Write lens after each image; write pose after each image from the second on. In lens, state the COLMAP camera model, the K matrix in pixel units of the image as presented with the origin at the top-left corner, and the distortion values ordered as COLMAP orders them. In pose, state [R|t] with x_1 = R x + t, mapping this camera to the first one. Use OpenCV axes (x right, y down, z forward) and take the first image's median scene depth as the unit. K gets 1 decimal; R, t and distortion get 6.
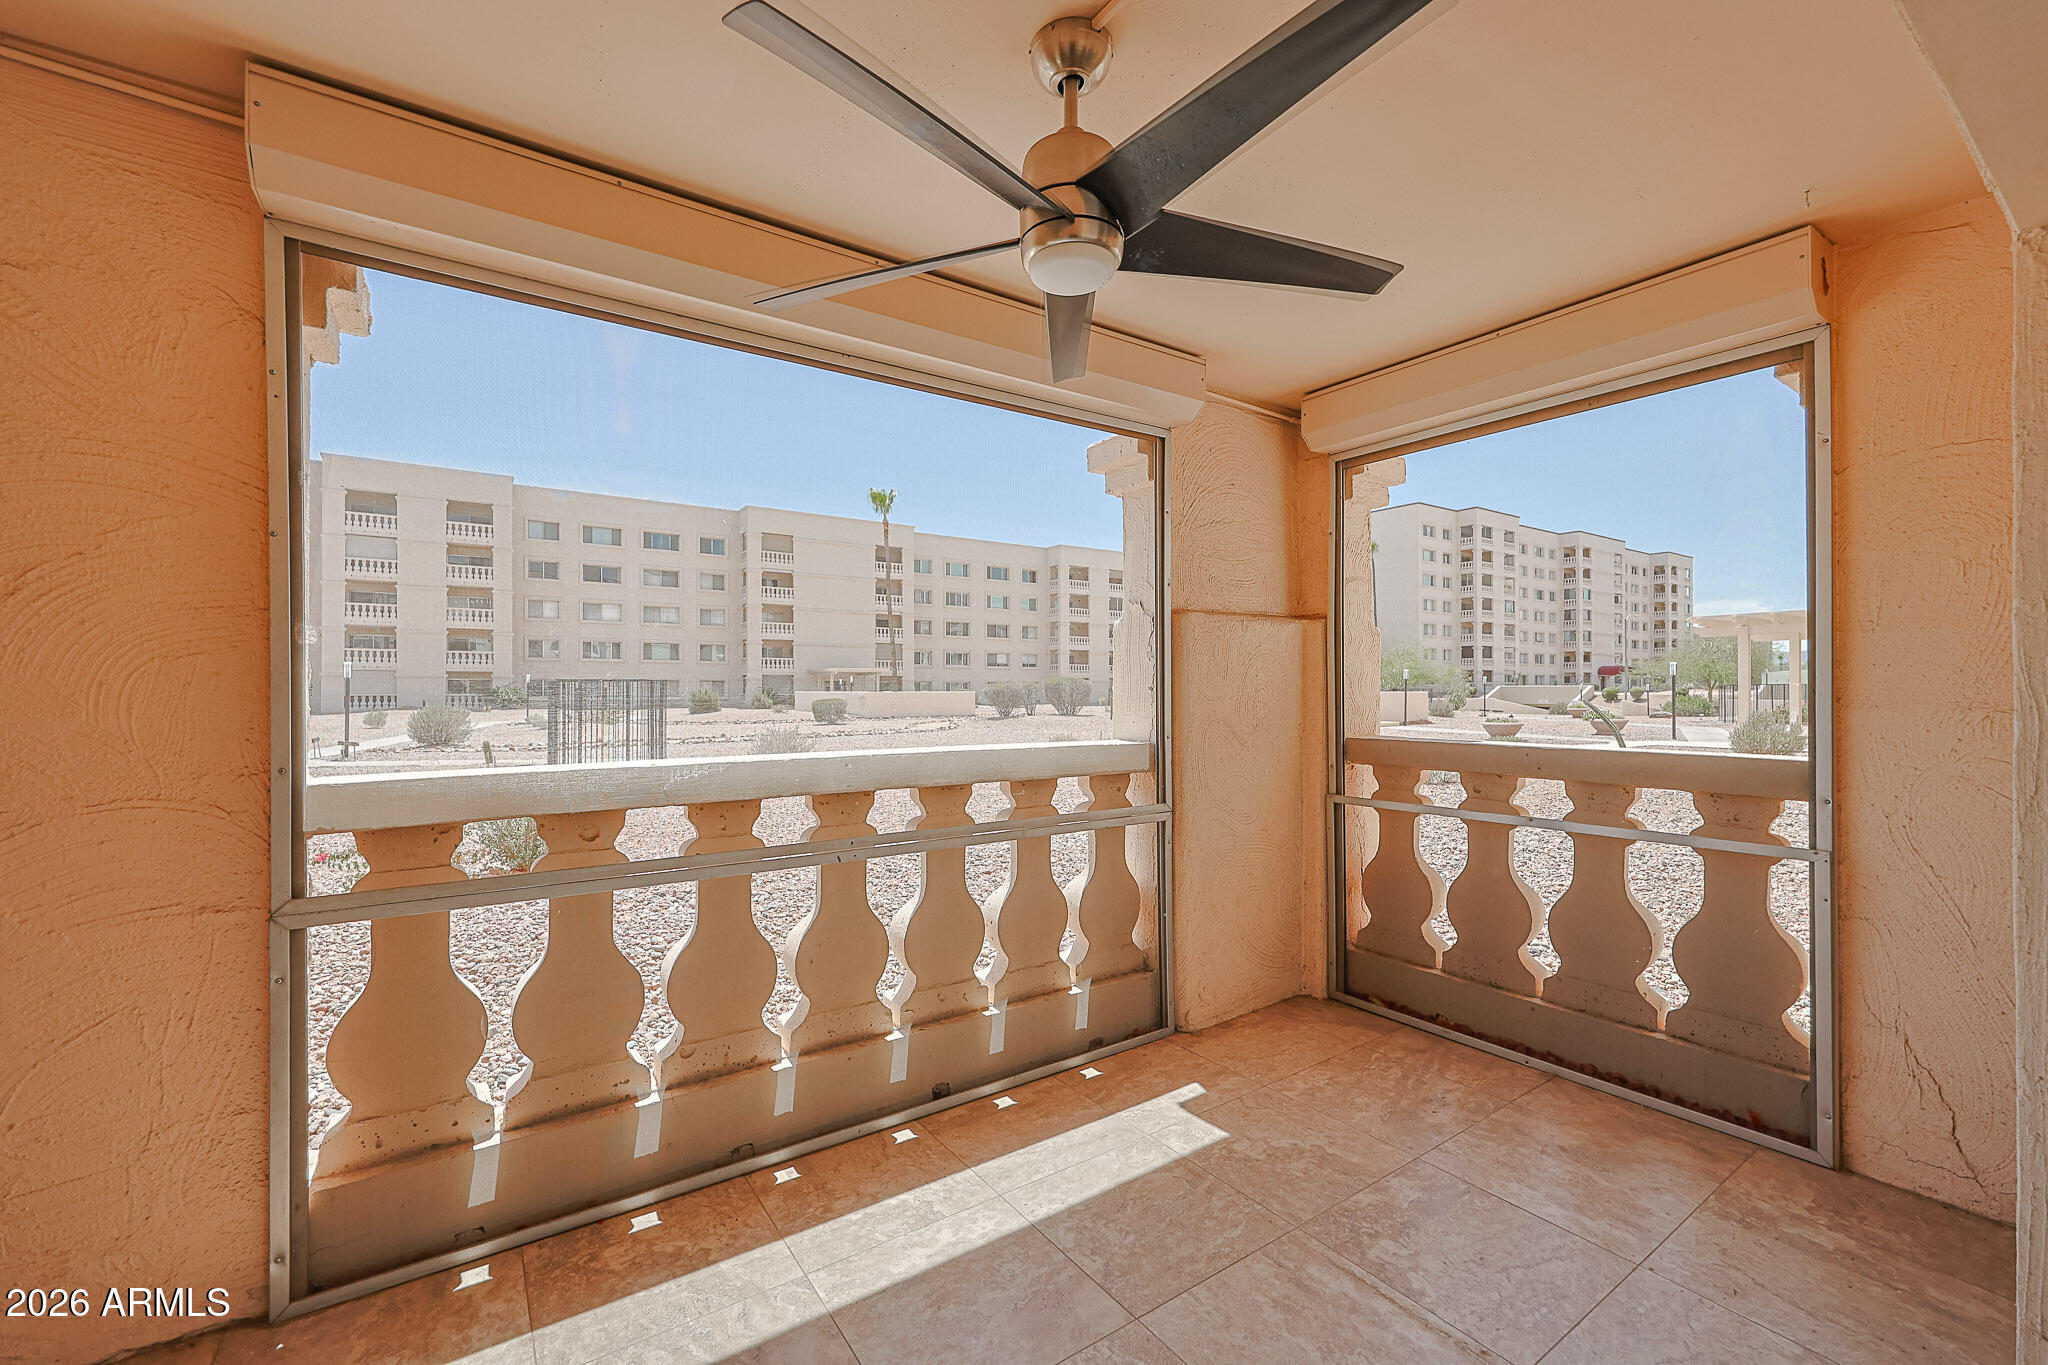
lens RADIAL K [[836.0, 0, 1016.4], [0, 836.0, 683.9], [0, 0, 1]] dist [-0.000717, -0.000115]
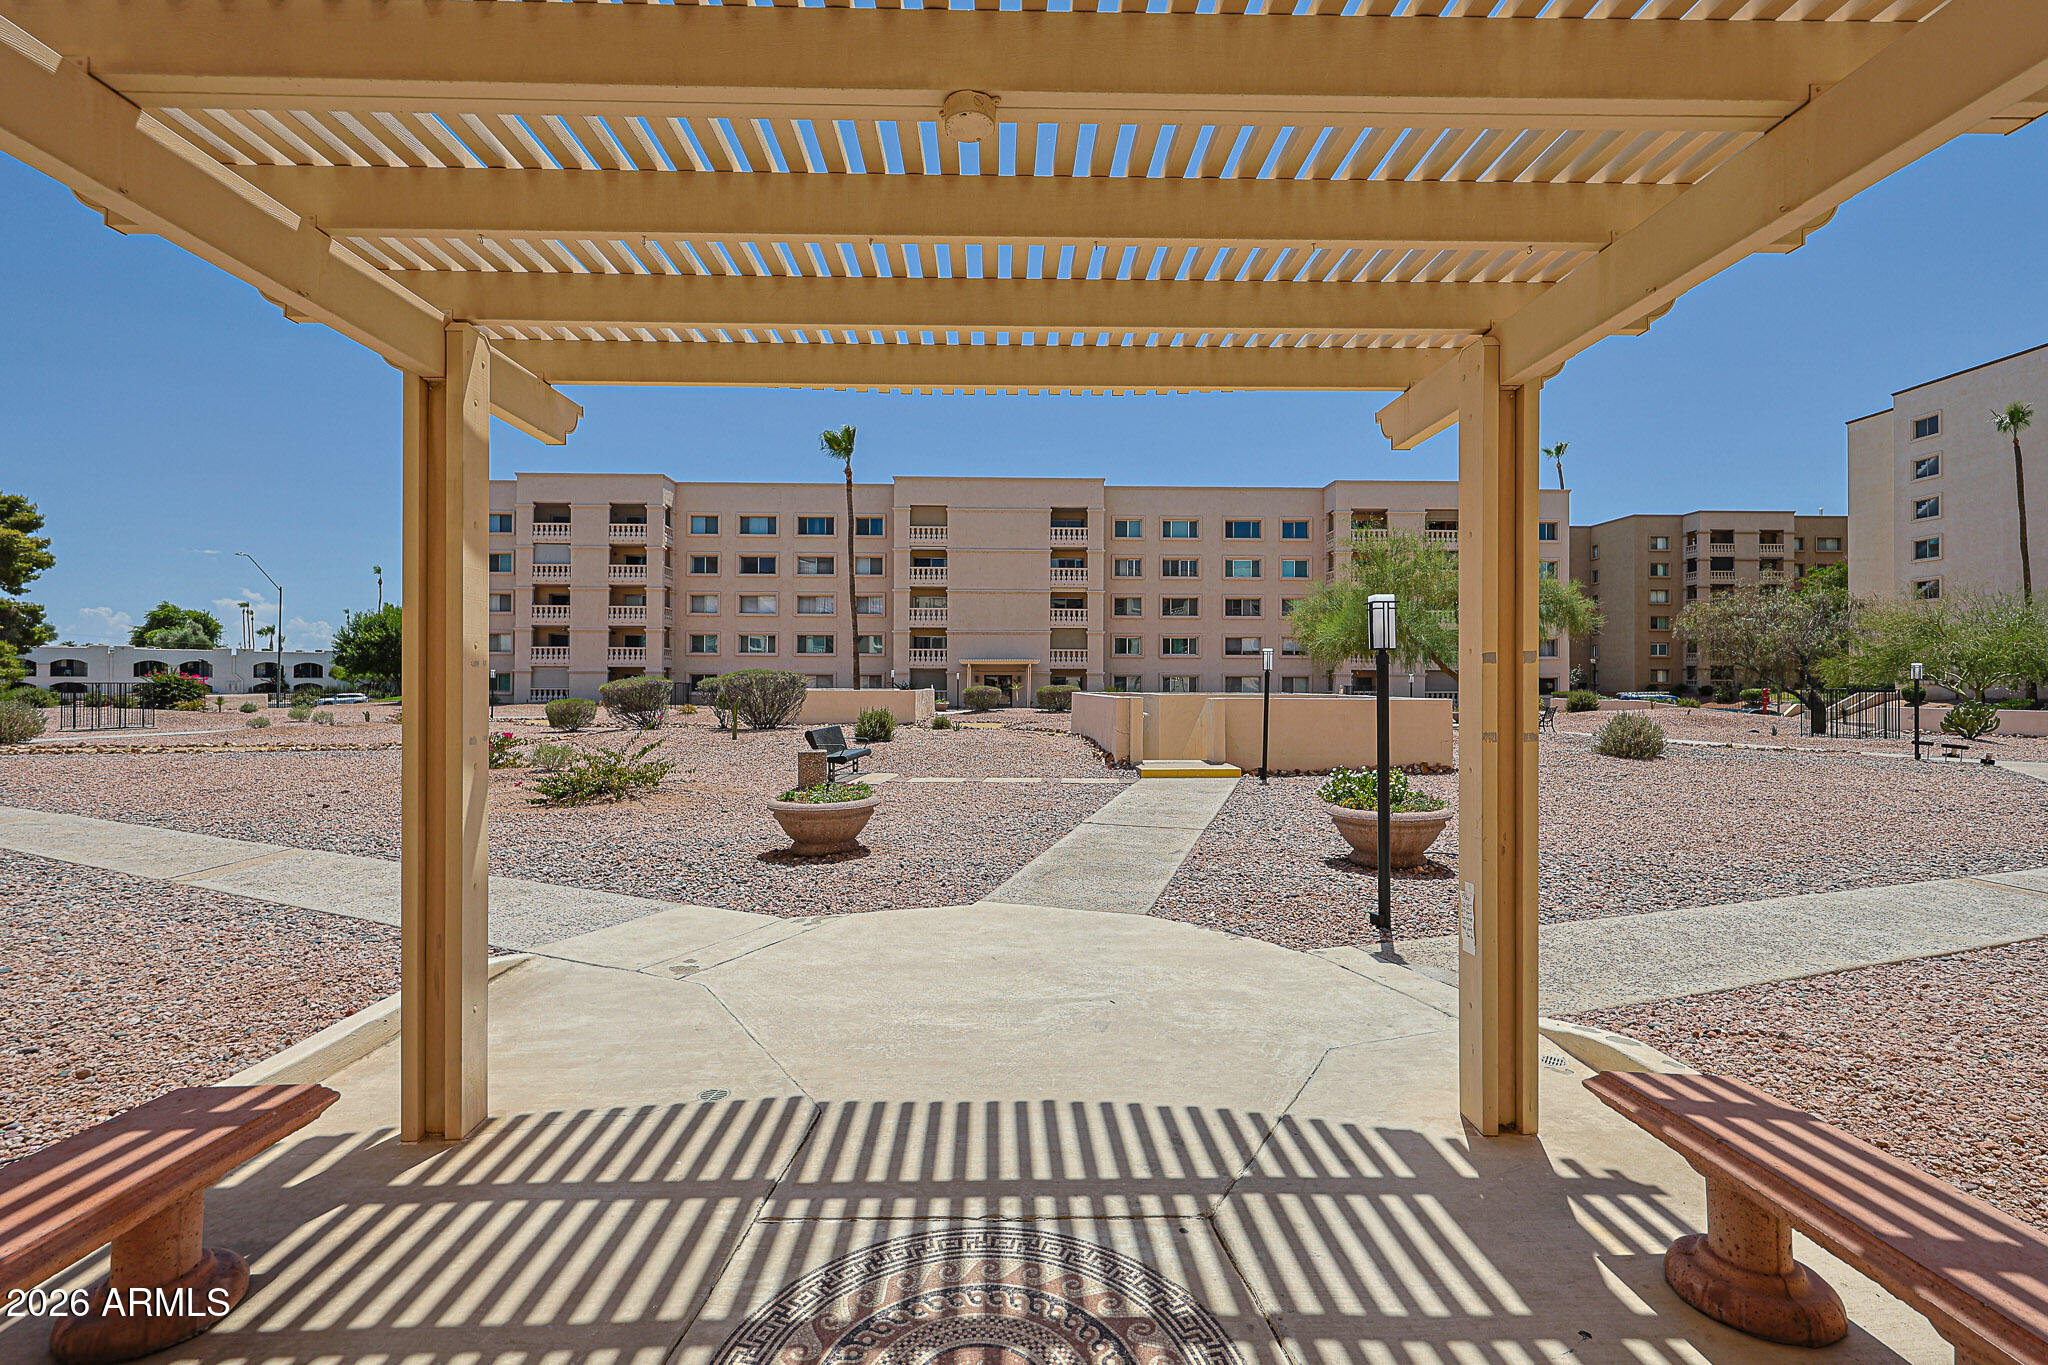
lens RADIAL K [[910.0, 0, 1015.4], [0, 910.0, 677.3], [0, 0, 1]] dist [0.000960, -0.000179]
pose [[0.840390, -0.000208, -0.541982, 0.299856], [0.000463, 1.000000, 0.000333, -0.001692], [0.541982, -0.000531, 0.840390, 0.258023]]
